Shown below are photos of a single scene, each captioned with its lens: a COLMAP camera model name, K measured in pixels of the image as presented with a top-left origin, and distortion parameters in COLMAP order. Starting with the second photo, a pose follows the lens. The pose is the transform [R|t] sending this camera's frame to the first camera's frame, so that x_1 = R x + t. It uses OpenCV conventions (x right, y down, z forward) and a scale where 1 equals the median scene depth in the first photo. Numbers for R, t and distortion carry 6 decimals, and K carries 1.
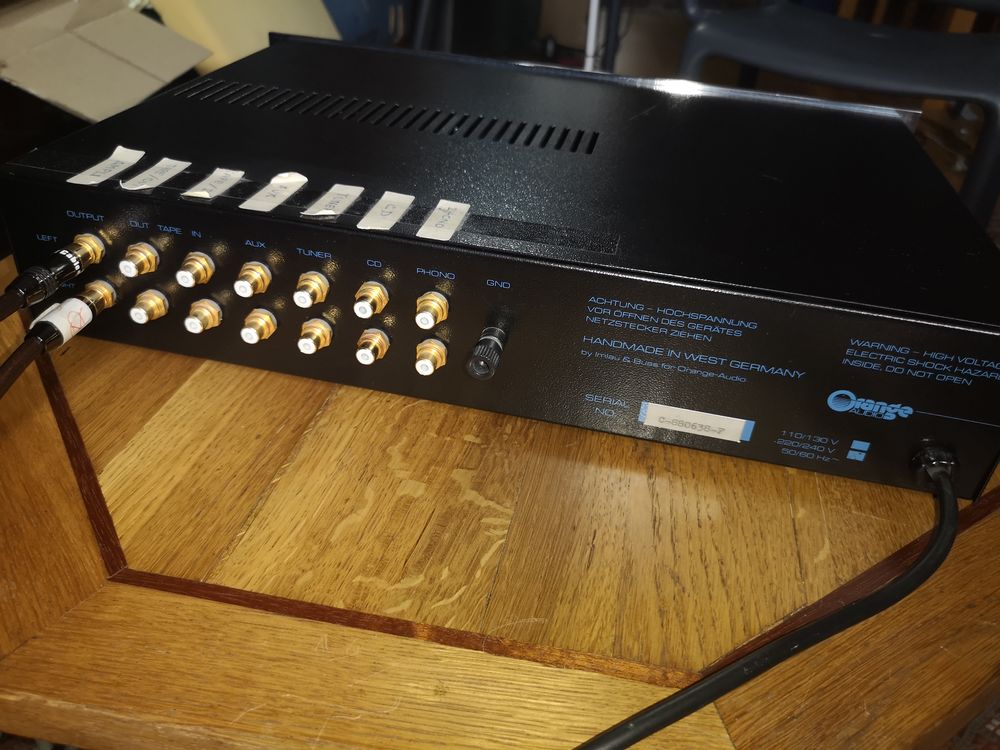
lens RADIAL K [[804.2, 0, 494.1], [0, 804.2, 335.9], [0, 0, 1]] dist [0.010720, -0.026387]
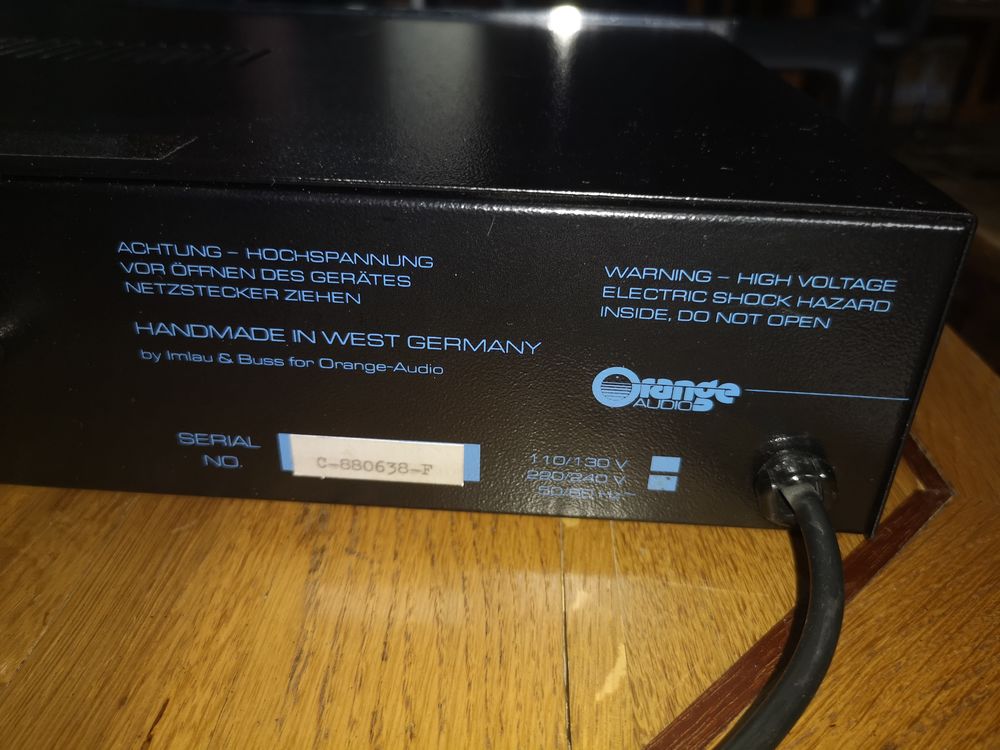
lens RADIAL K [[804.2, 0, 494.1], [0, 804.2, 335.9], [0, 0, 1]] dist [0.010720, -0.026387]
pose [[0.987418, -0.107185, 0.116267, 0.281607], [0.115196, 0.991246, -0.064508, 0.069780], [-0.108335, 0.077090, 0.991121, 0.448576]]
